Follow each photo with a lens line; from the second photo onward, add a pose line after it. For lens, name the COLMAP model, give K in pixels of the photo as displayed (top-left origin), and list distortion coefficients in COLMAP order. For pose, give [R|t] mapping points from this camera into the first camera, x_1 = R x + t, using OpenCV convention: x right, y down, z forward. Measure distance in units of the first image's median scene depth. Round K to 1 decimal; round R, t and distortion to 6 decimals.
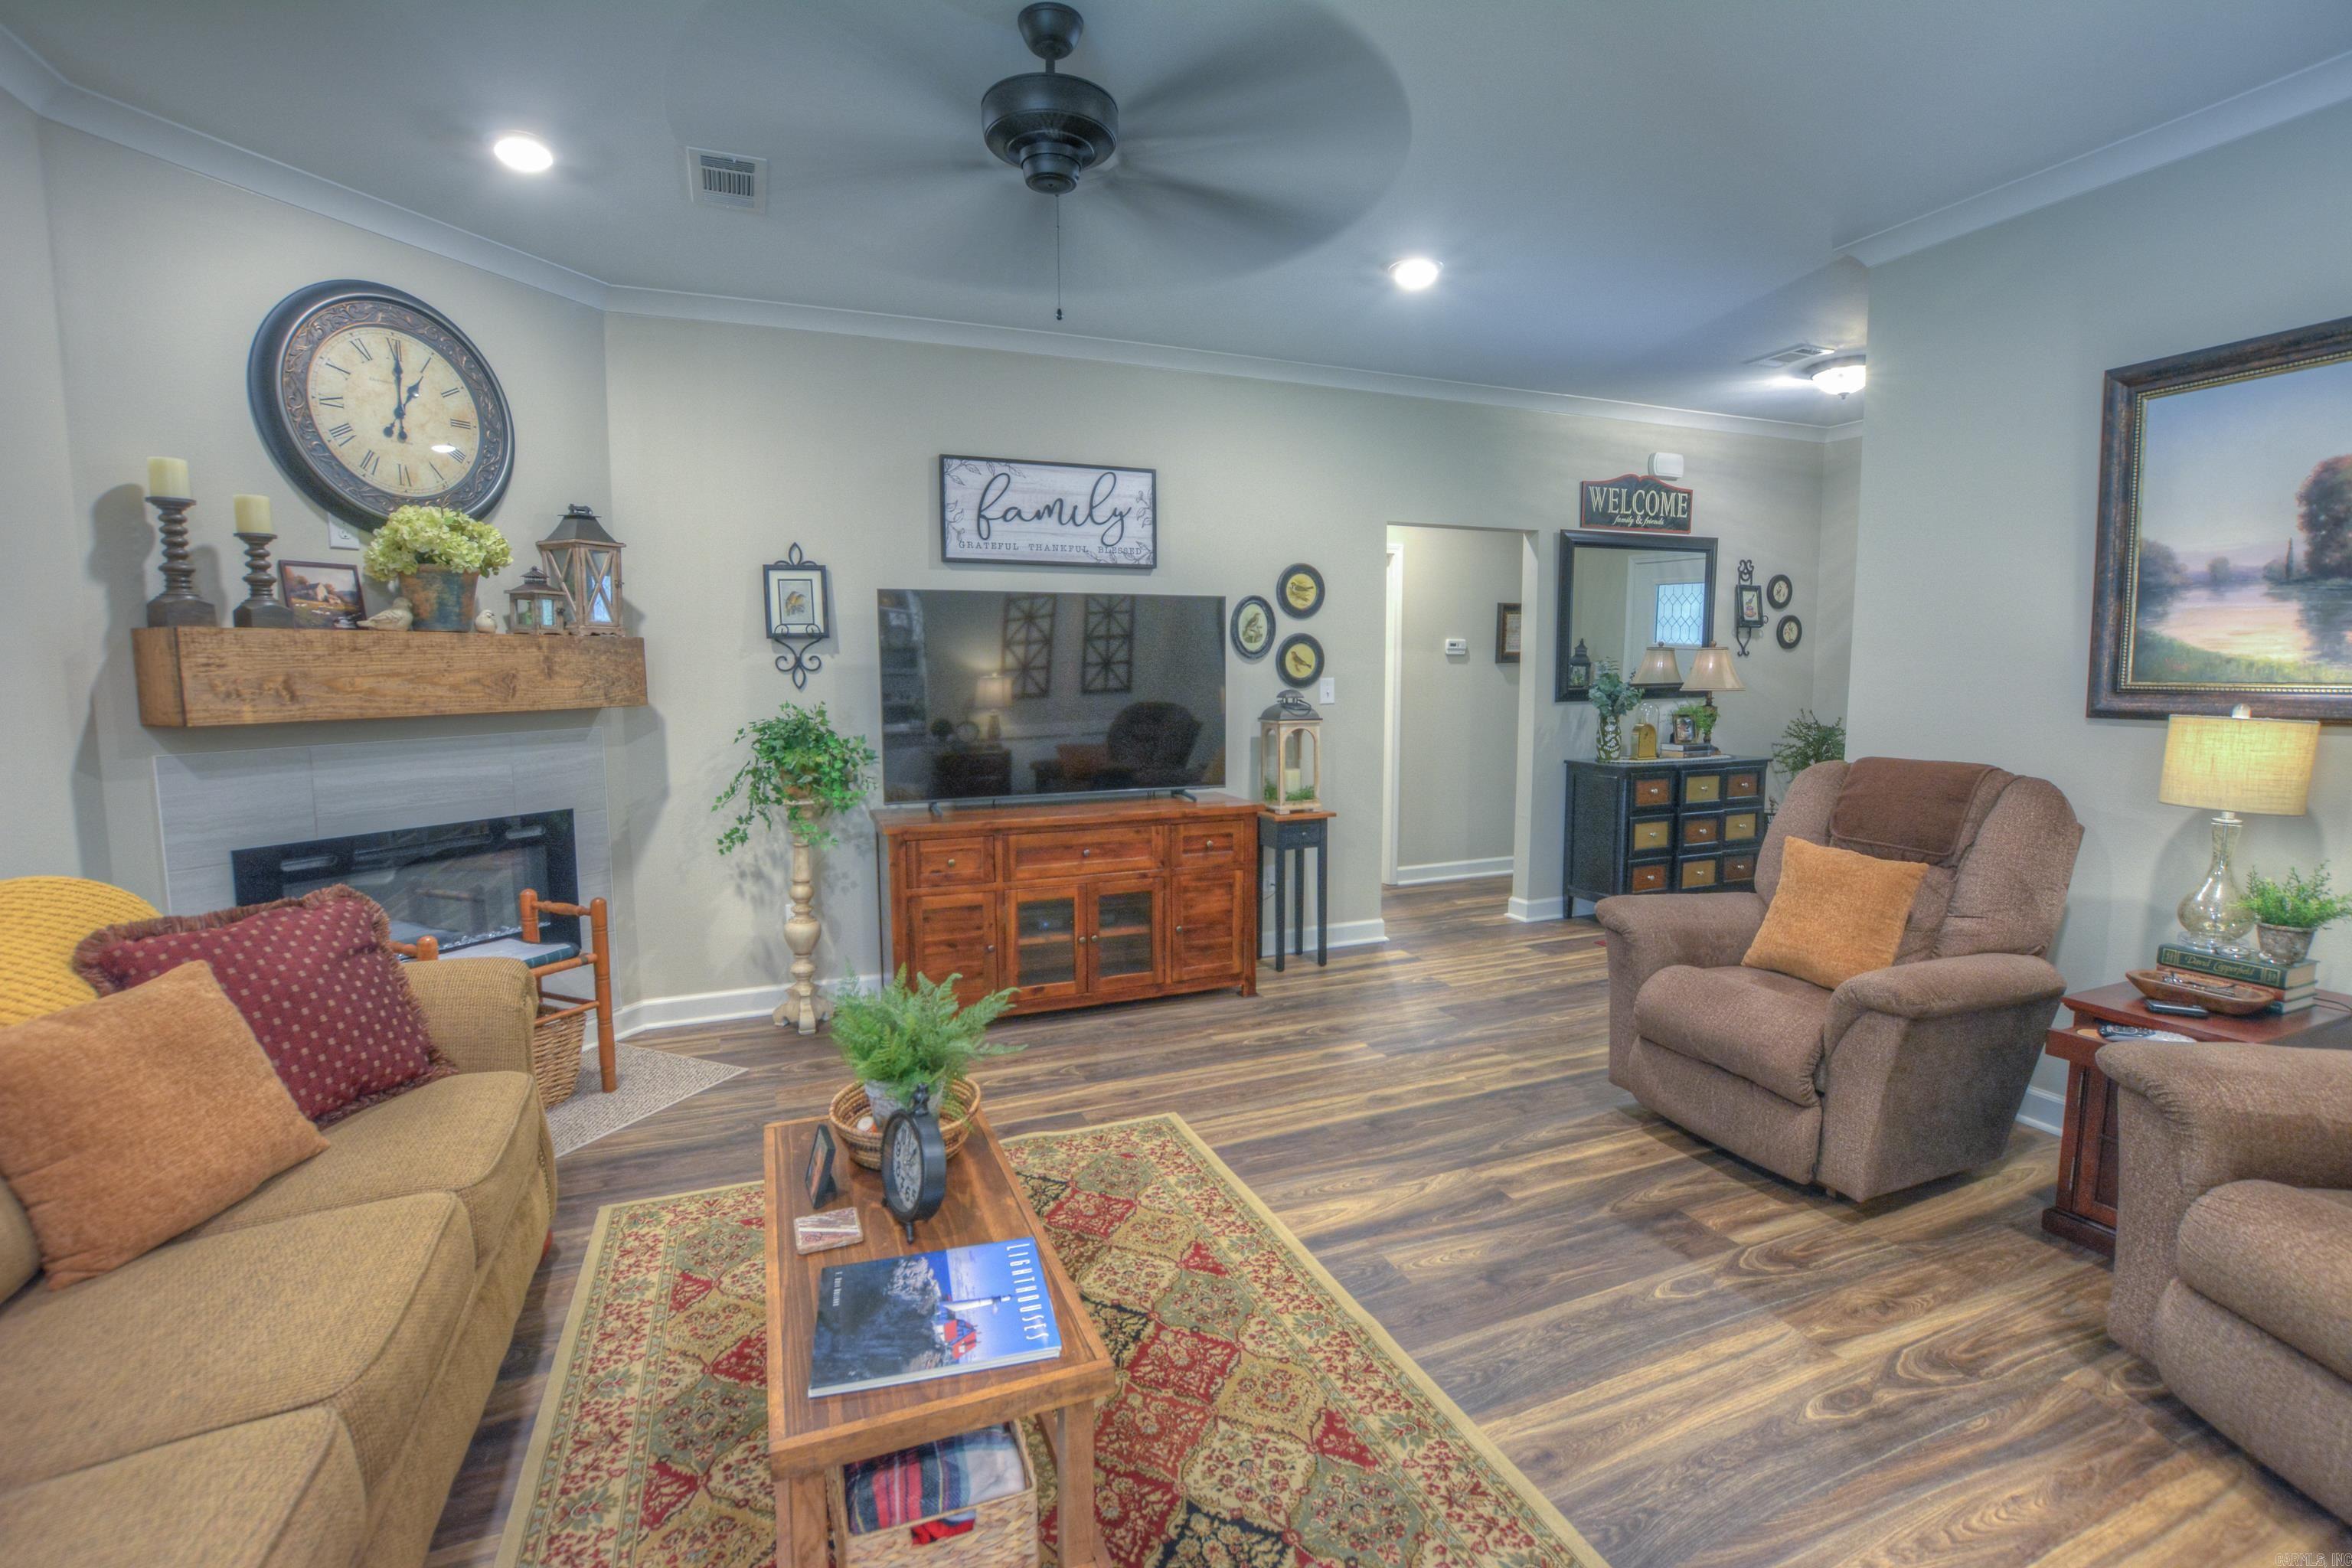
lens RADIAL K [[1040.9, 0, 1171.0], [0, 1040.9, 776.5], [0, 0, 1]] dist [-0.036278, 0.005619]
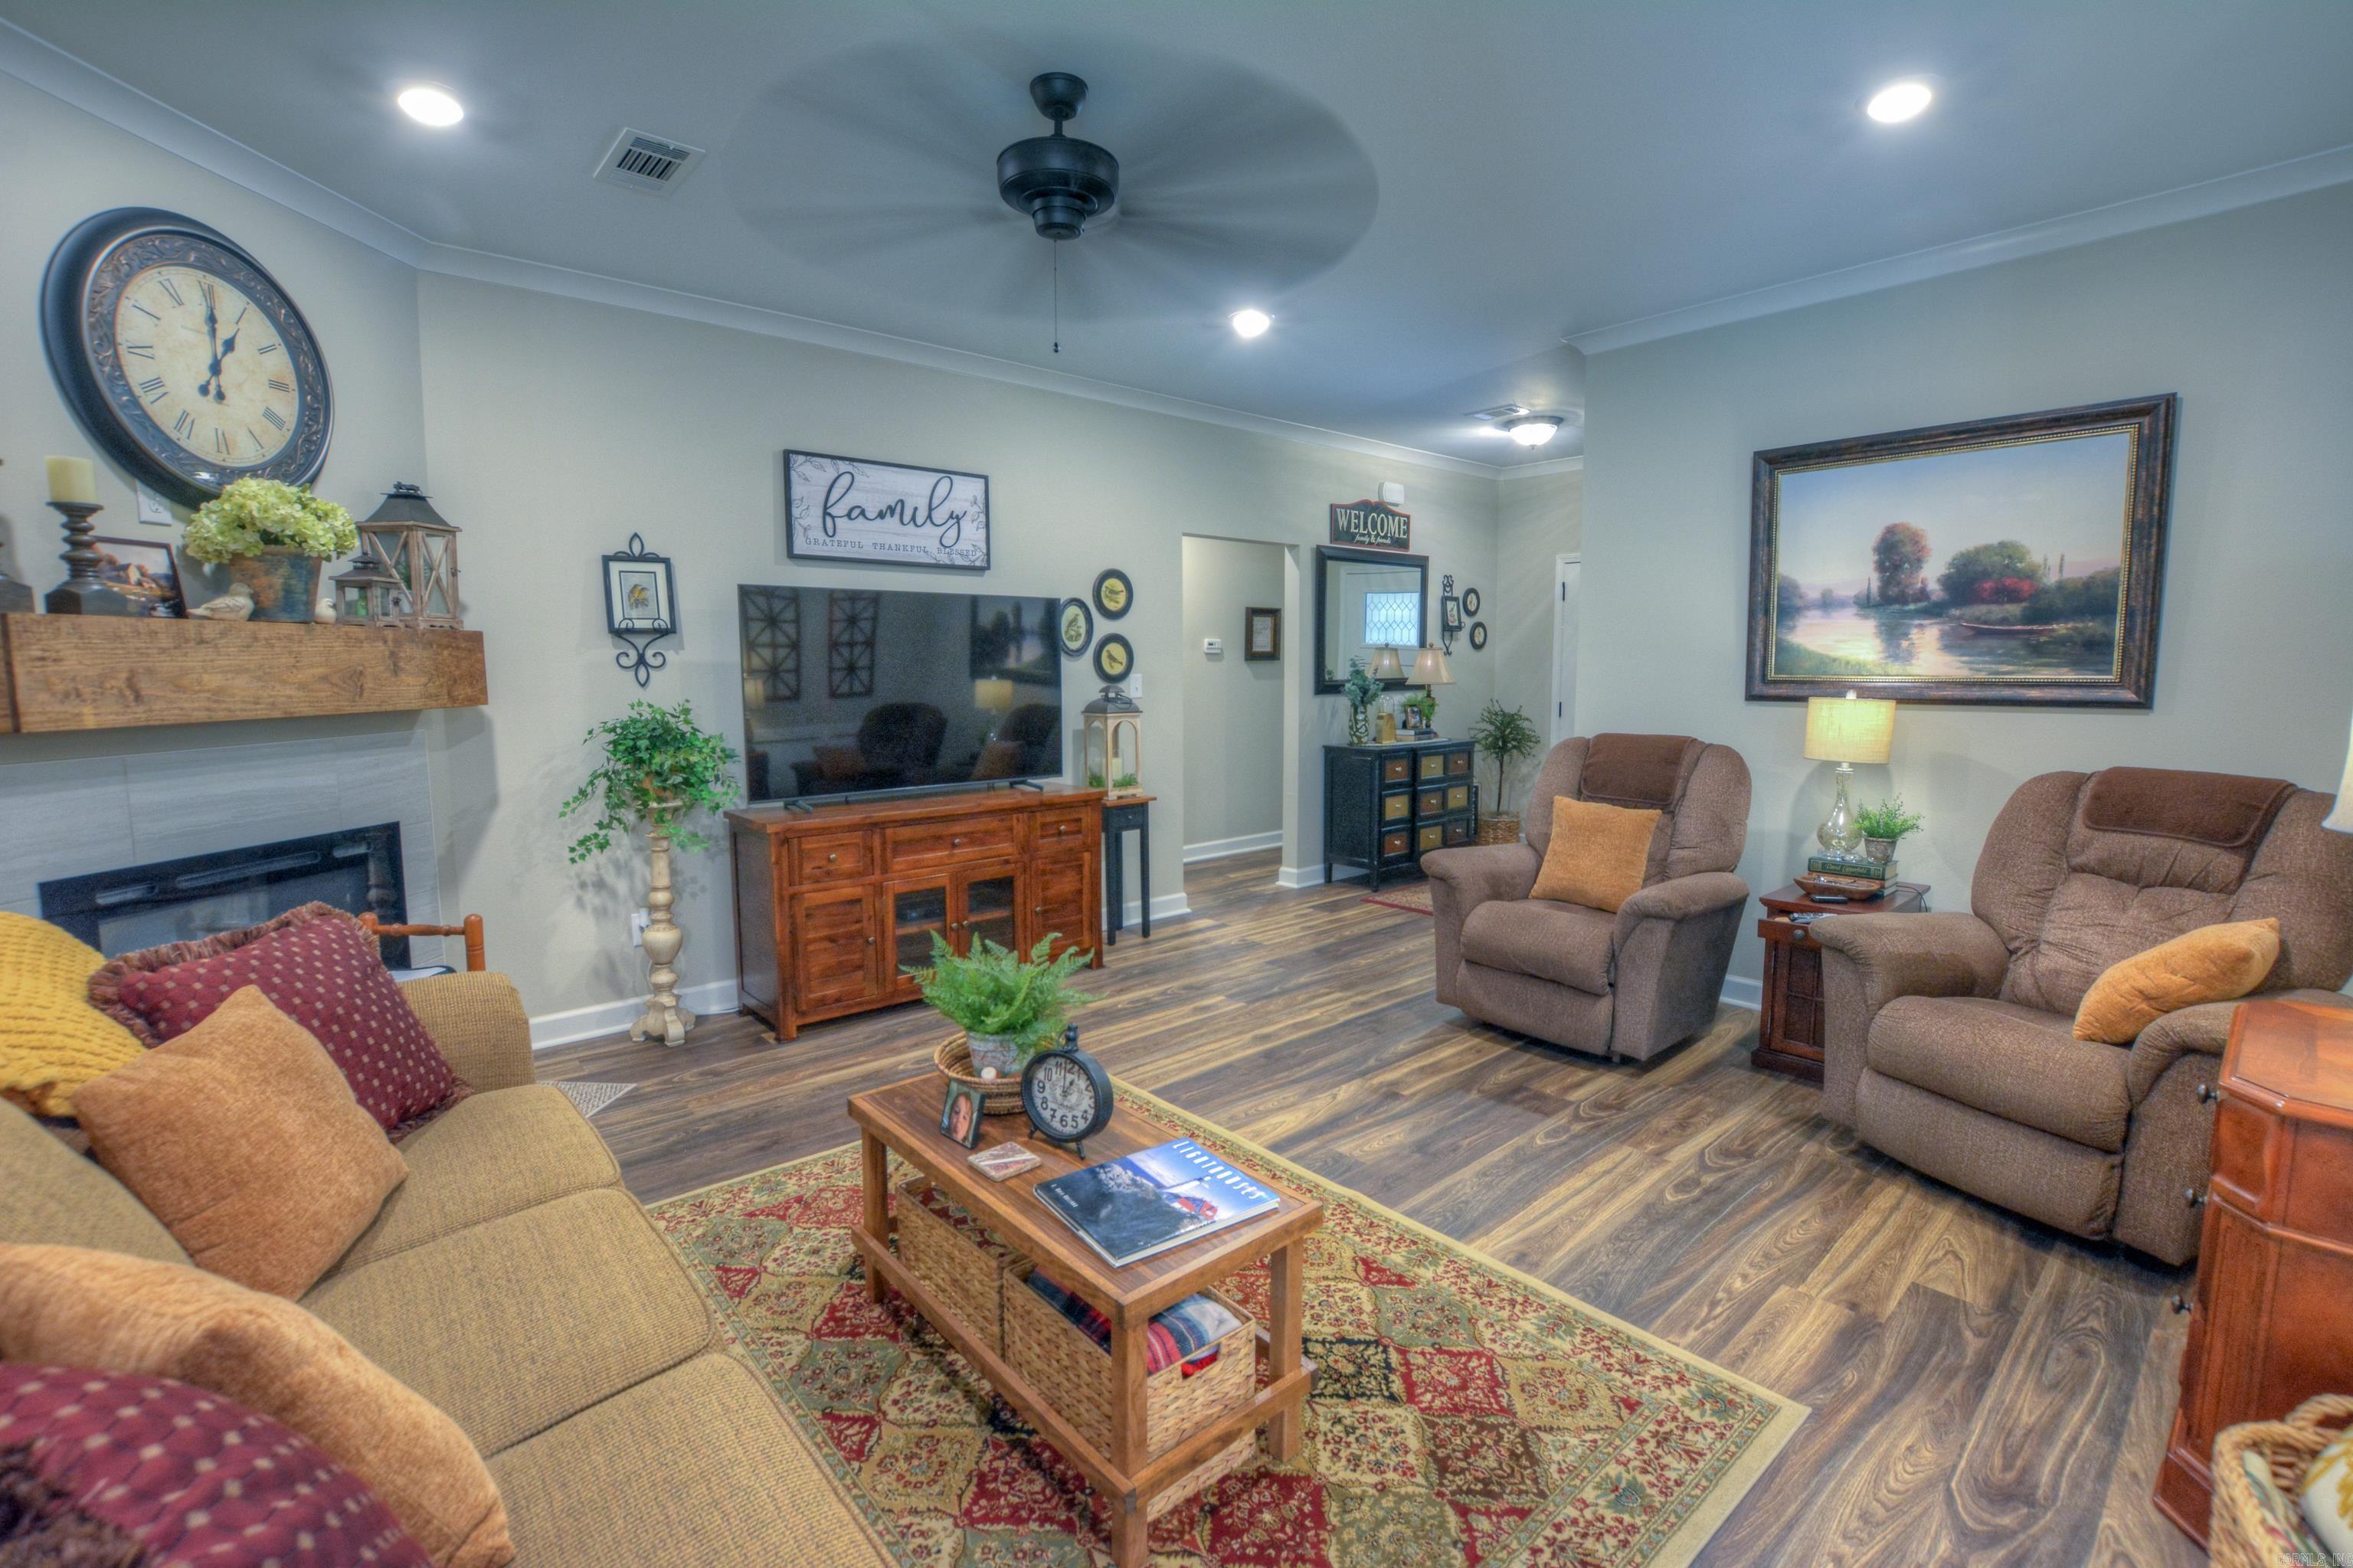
lens RADIAL K [[1041.4, 0, 1171.5], [0, 1041.4, 776.5], [0, 0, 1]] dist [-0.036278, 0.005619]
pose [[0.945718, -0.032882, 0.323321, -0.263142], [0.032371, 0.999452, 0.006960, 0.008948], [-0.323372, 0.003884, 0.946264, -0.069054]]
